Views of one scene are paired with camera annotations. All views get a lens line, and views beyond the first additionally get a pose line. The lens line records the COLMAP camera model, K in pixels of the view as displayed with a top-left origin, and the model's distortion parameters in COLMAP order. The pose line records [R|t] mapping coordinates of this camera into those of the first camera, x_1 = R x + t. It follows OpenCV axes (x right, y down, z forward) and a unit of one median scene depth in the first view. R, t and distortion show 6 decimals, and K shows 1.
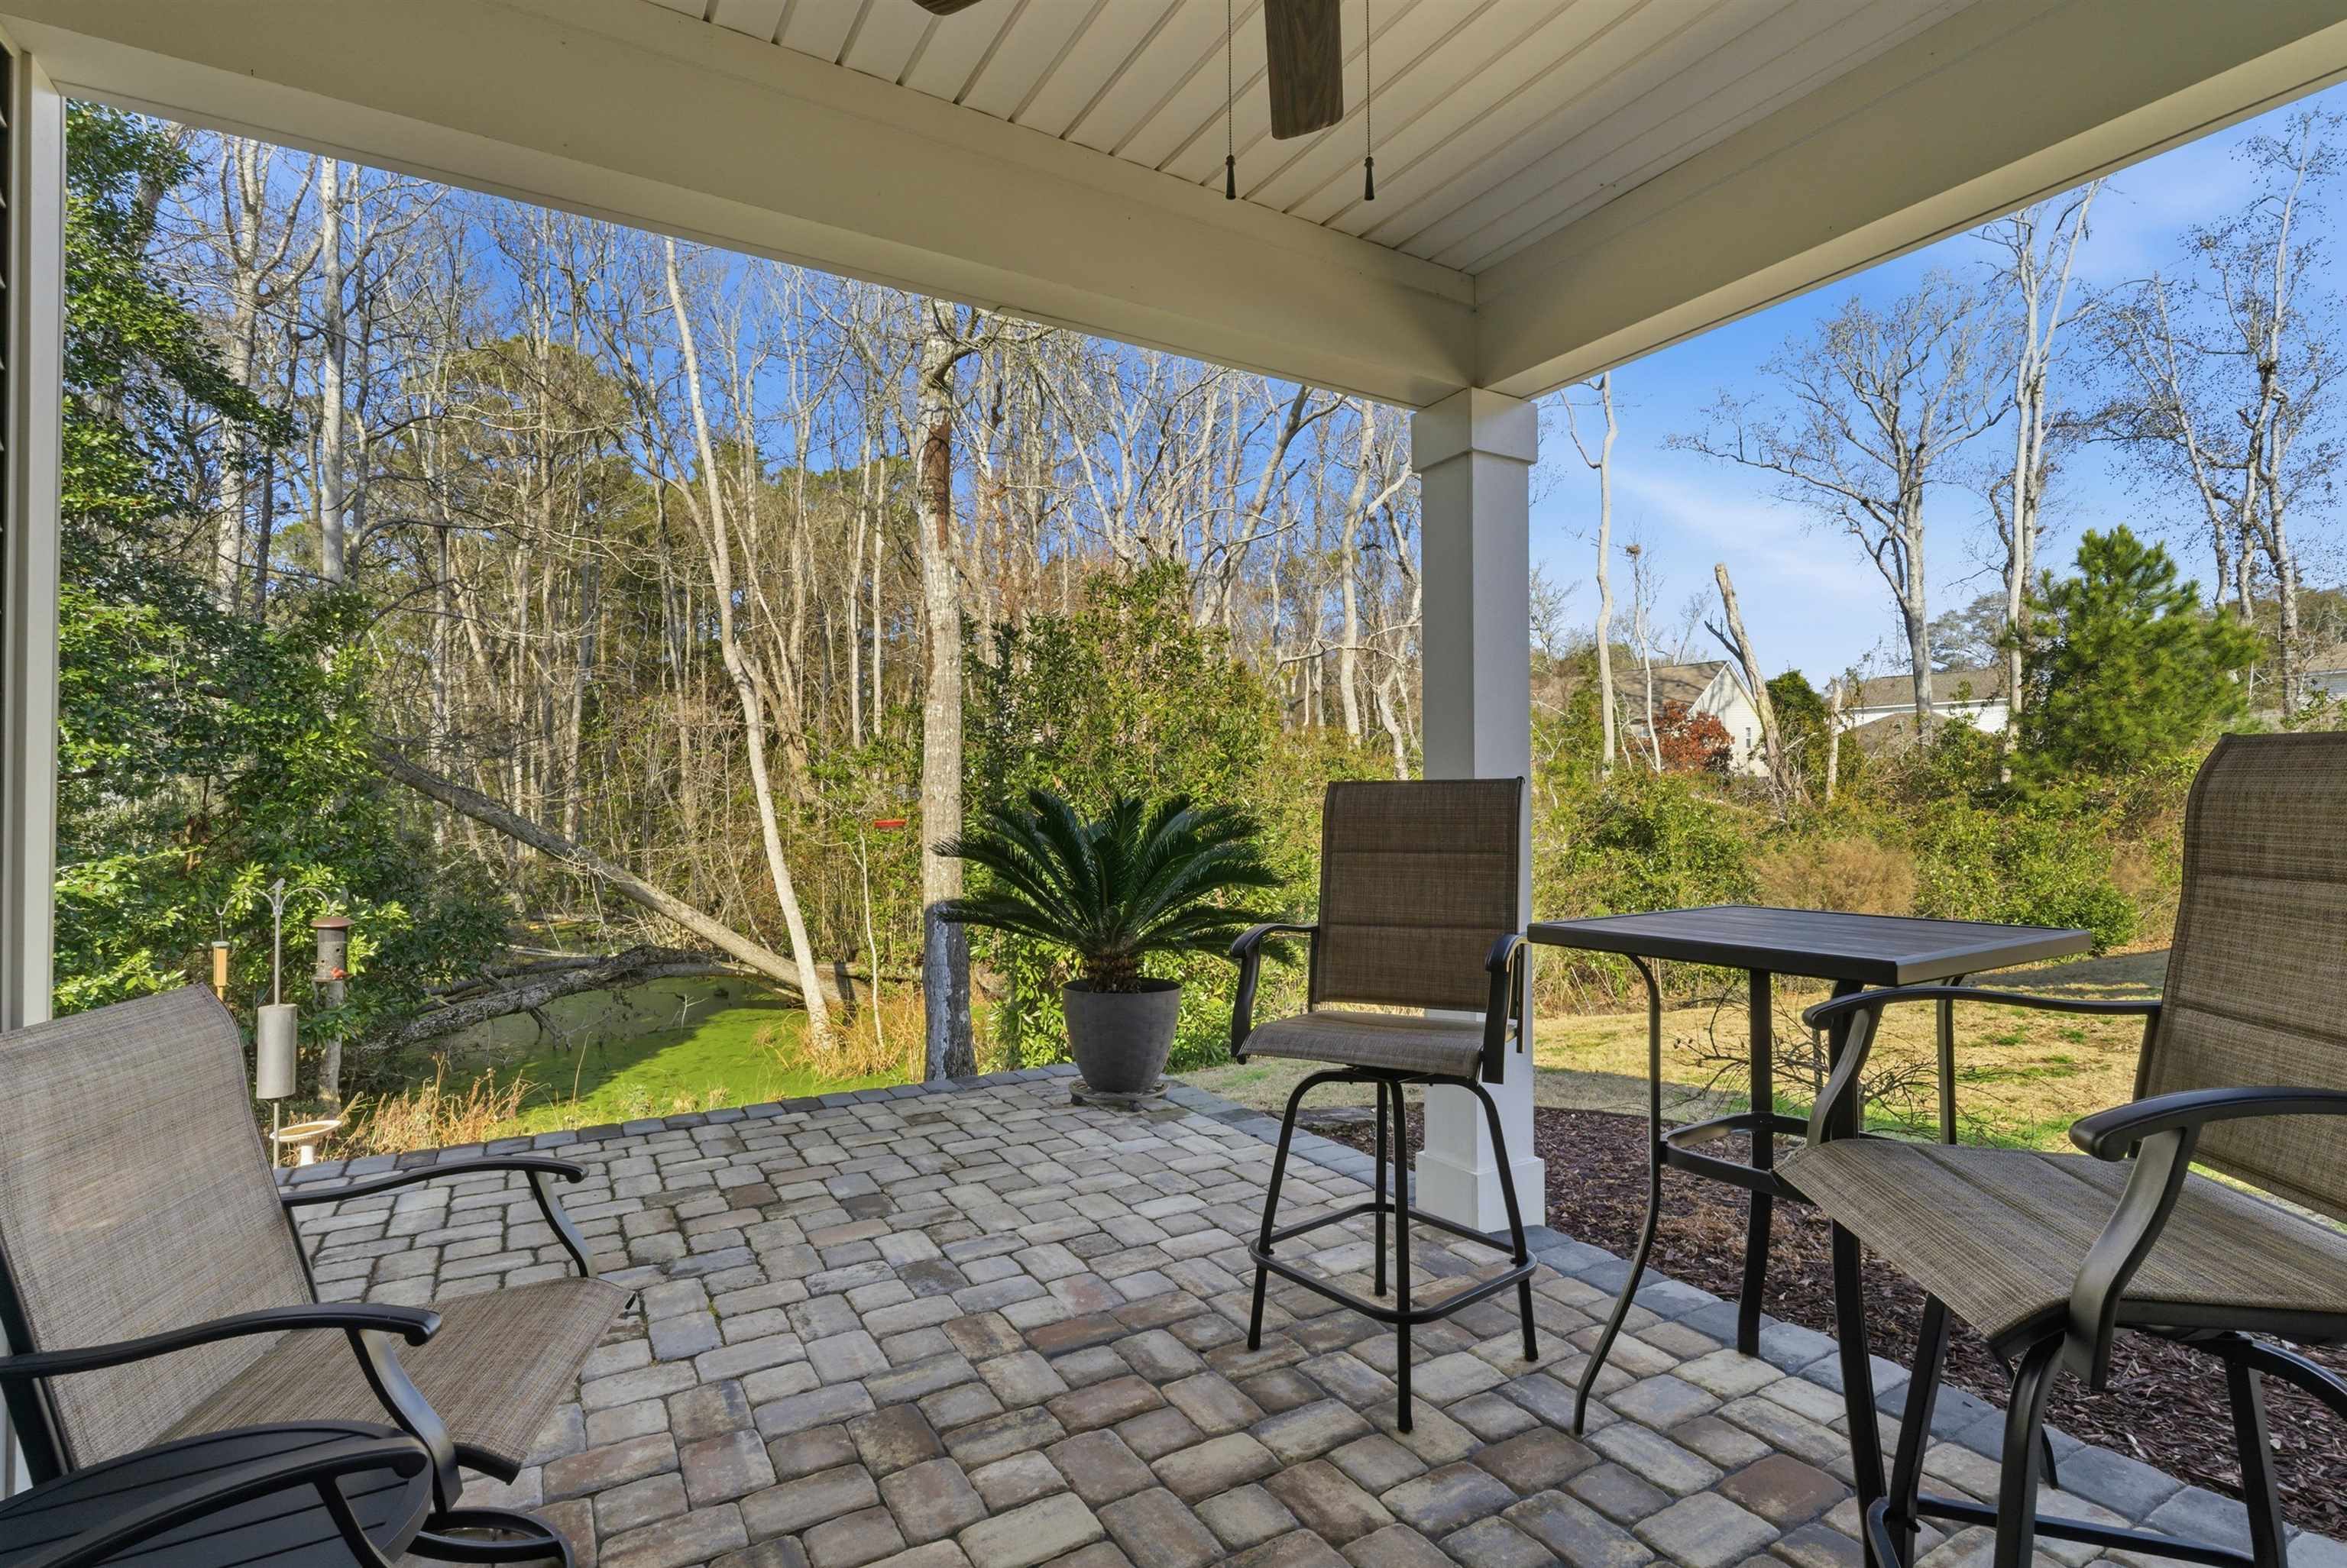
lens RADIAL K [[1114.2, 0, 1179.3], [0, 1114.2, 777.5], [0, 0, 1]] dist [-0.001970, 0.001320]
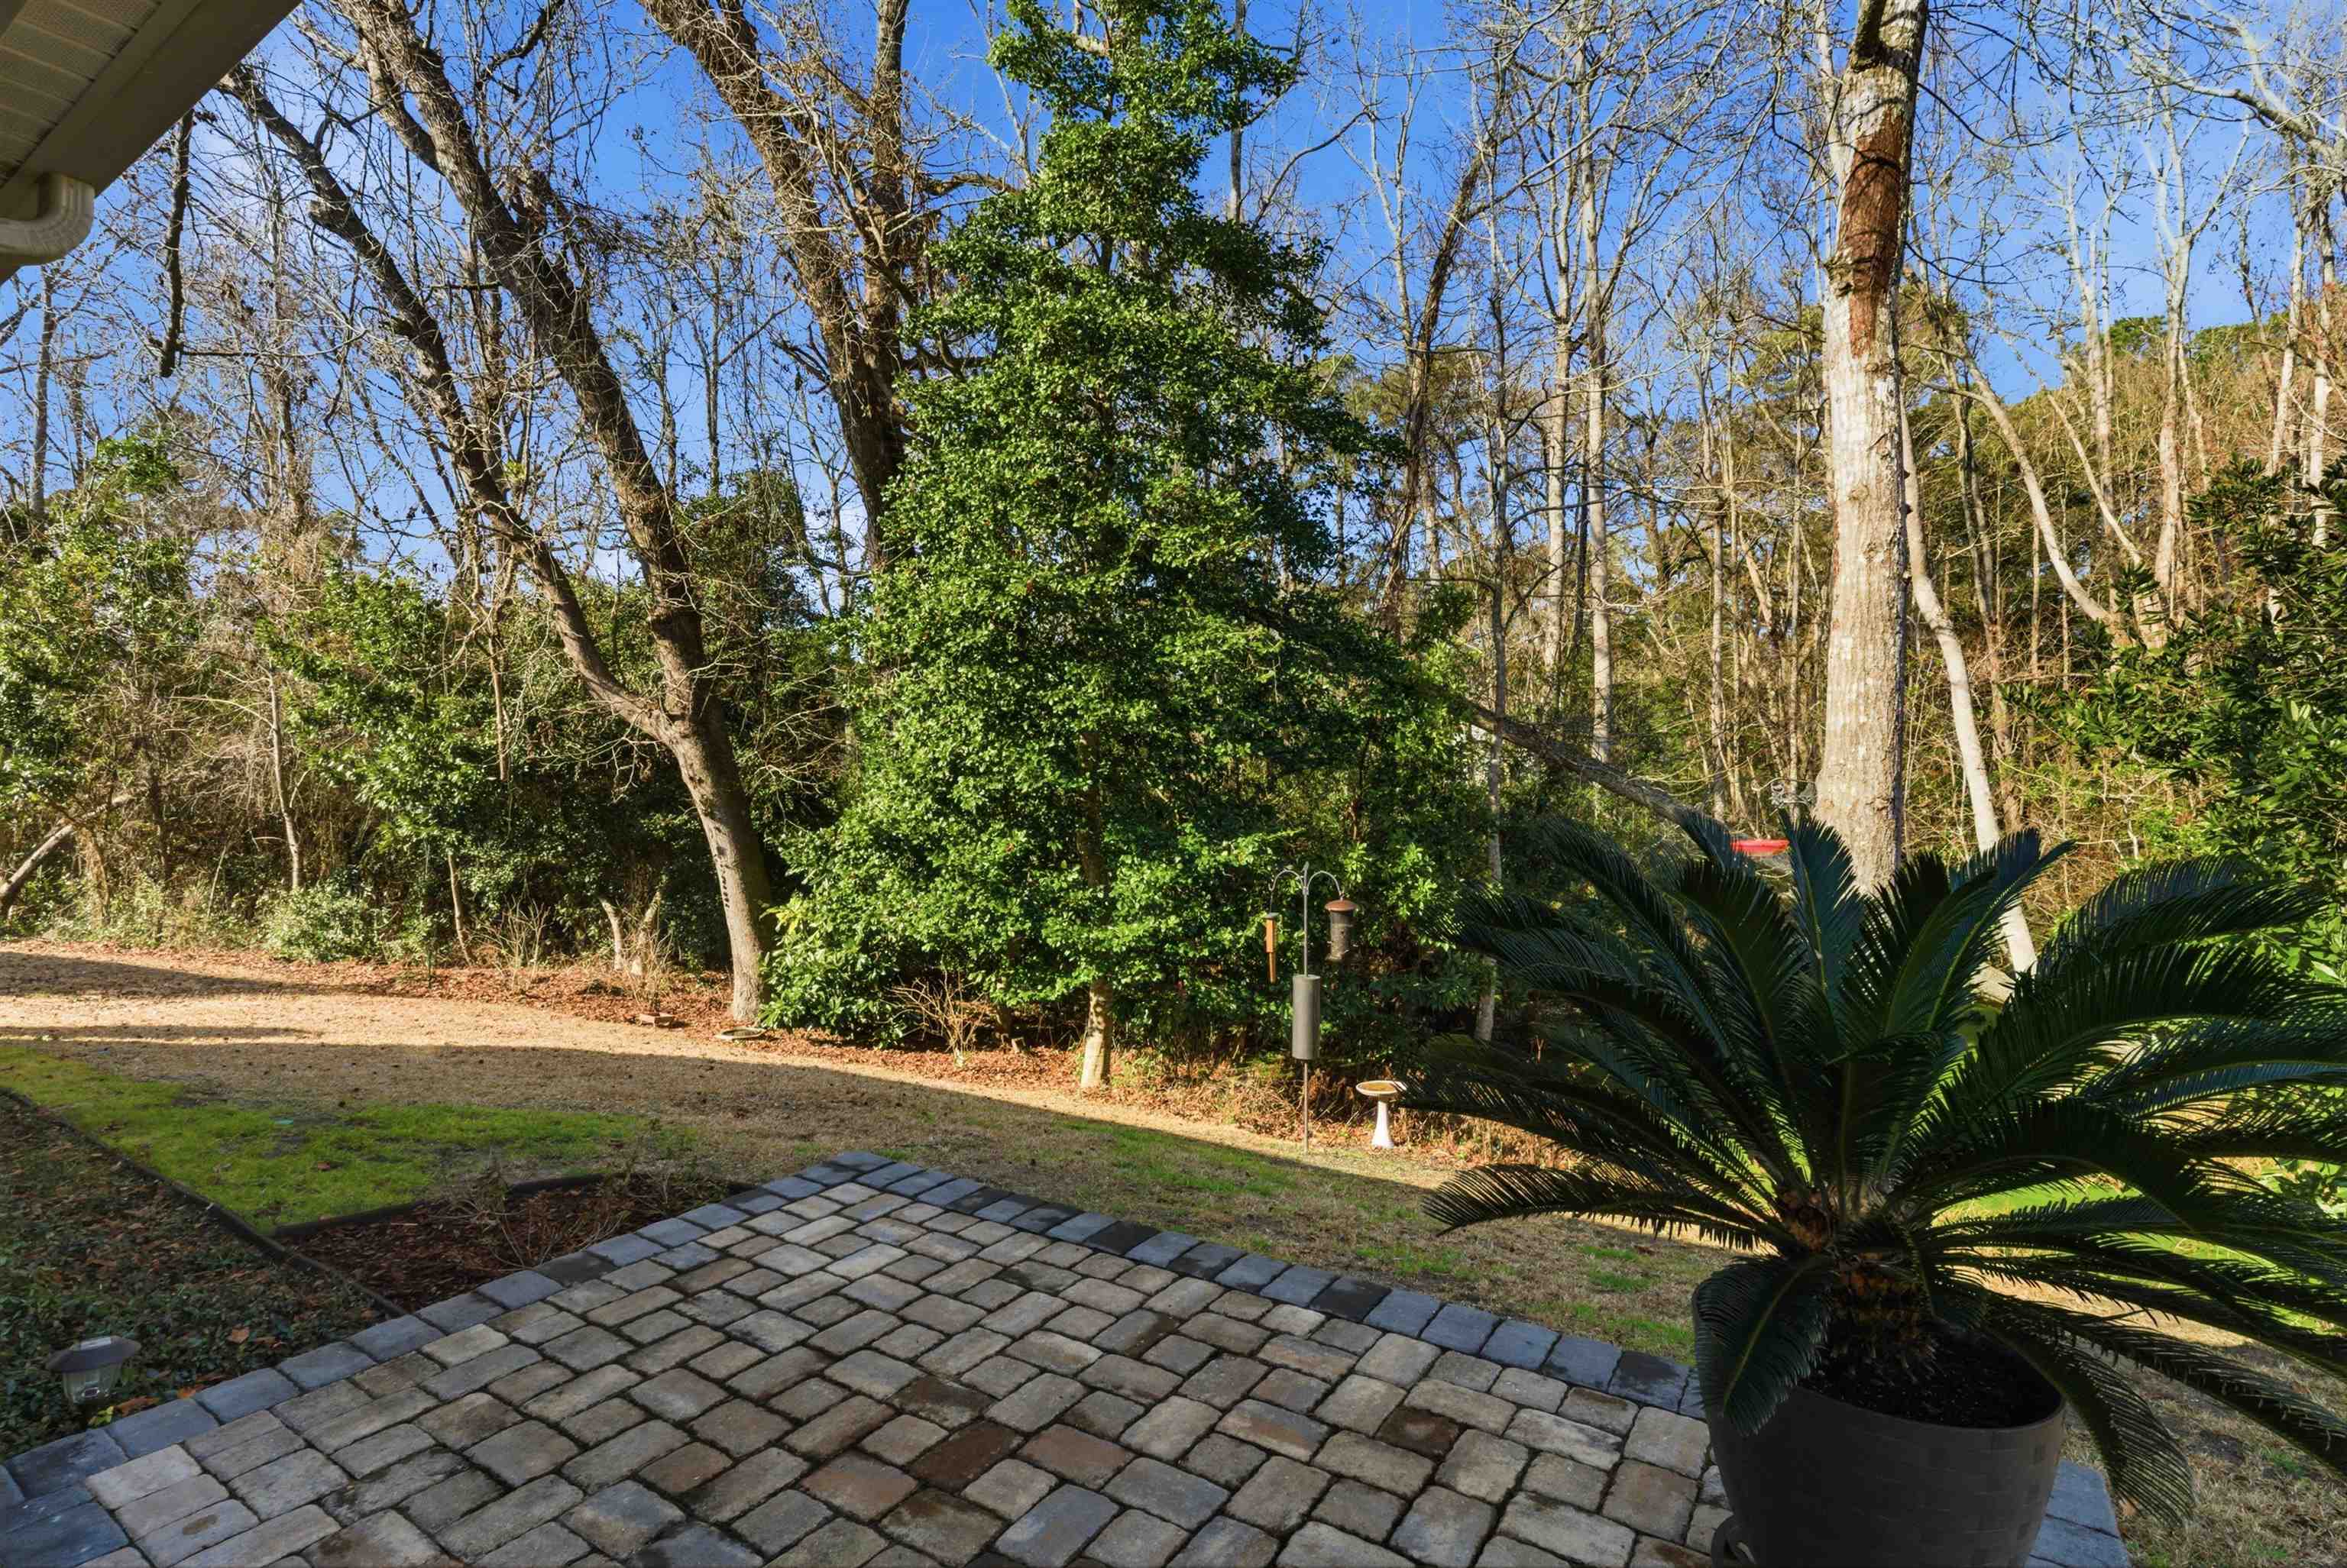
lens RADIAL K [[1114.2, 0, 1174.6], [0, 1114.2, 781.3], [0, 0, 1]] dist [-0.001970, 0.001320]
pose [[0.453449, 0.004650, -0.891270, 0.210775], [0.022143, 0.999619, 0.016481, -0.016062], [0.891007, -0.027209, 0.453174, 0.733961]]
